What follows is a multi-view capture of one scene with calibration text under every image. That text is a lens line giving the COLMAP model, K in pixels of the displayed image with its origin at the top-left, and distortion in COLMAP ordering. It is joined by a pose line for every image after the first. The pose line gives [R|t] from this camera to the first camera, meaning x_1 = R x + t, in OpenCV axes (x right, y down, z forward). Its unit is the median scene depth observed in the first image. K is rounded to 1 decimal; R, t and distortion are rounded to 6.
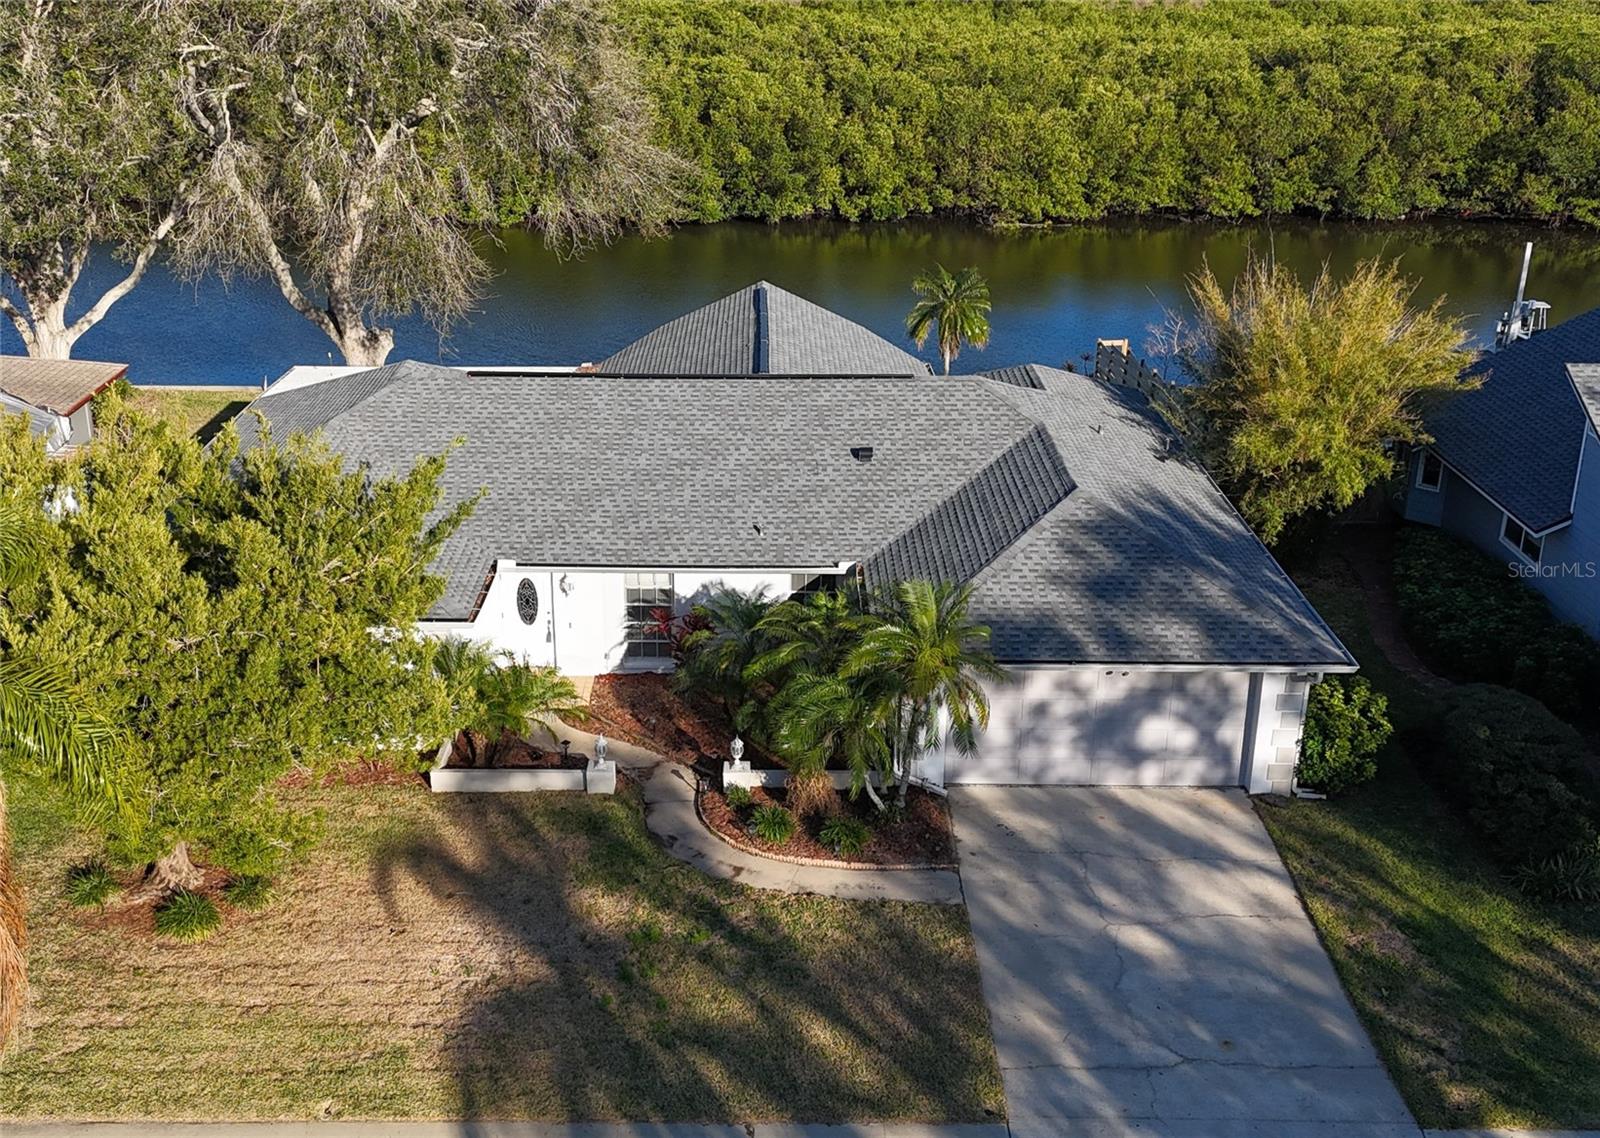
lens RADIAL K [[1742.0, 0, 791.6], [0, 1742.0, 578.0], [0, 0, 1]] dist [0.019236, 0.000000]
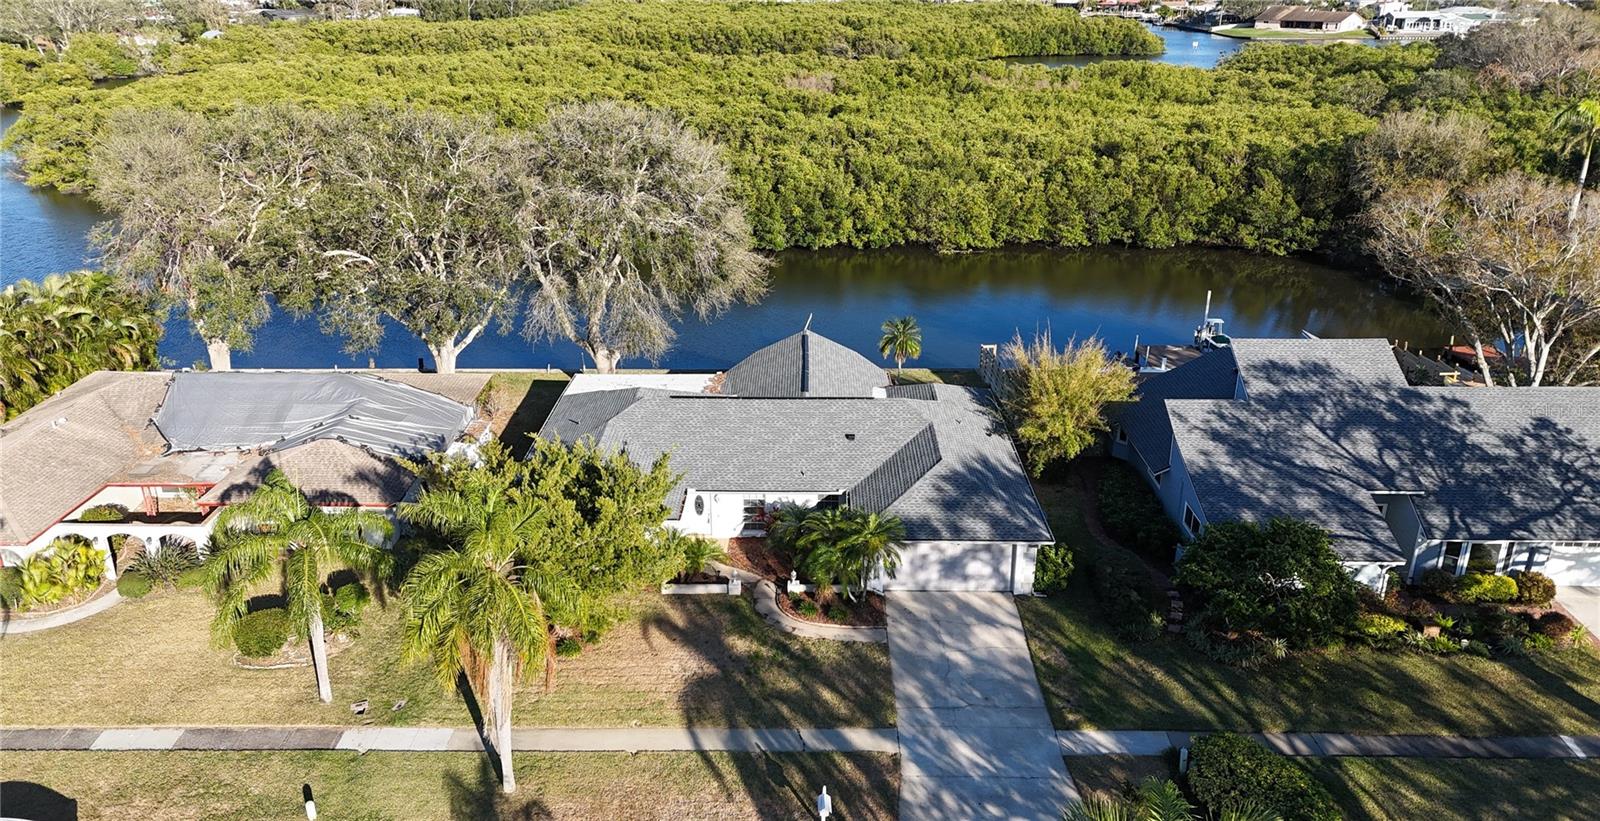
lens RADIAL K [[1144.2, 0, 843.2], [0, 1144.2, 416.5], [0, 0, 1]] dist [0.044110, -0.001704]
pose [[0.999929, 0.001550, 0.011851, 0.015959], [-0.001538, 0.999998, -0.001047, -0.109170], [-0.011852, 0.001029, 0.999929, -0.514873]]
